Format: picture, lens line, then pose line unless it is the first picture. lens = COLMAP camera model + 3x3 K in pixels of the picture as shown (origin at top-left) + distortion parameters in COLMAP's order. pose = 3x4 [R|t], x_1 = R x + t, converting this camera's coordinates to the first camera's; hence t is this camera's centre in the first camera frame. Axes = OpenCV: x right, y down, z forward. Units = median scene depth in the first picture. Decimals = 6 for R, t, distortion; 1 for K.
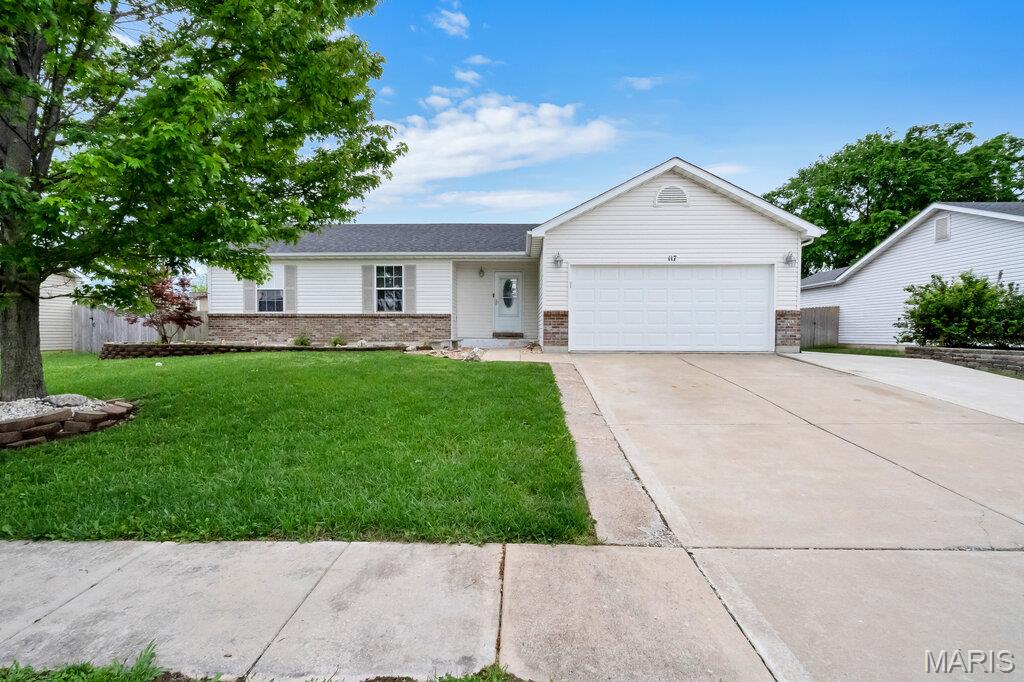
lens RADIAL K [[465.7, 0, 514.2], [0, 465.7, 342.2], [0, 0, 1]] dist [-0.002008, 0.000726]
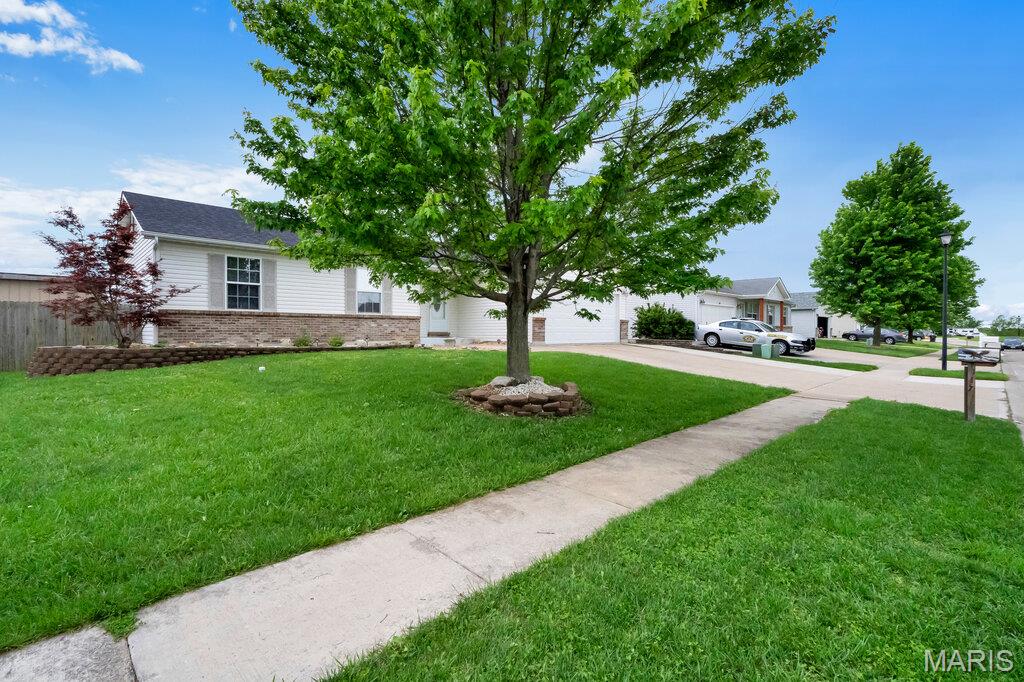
lens RADIAL K [[465.7, 0, 509.3], [0, 465.7, 336.2], [0, 0, 1]] dist [-0.002008, 0.000726]
pose [[0.692316, -0.008568, 0.721544, -0.816848], [0.017408, 0.999837, -0.004831, -0.001545], [-0.721384, 0.015905, 0.692352, 0.030016]]
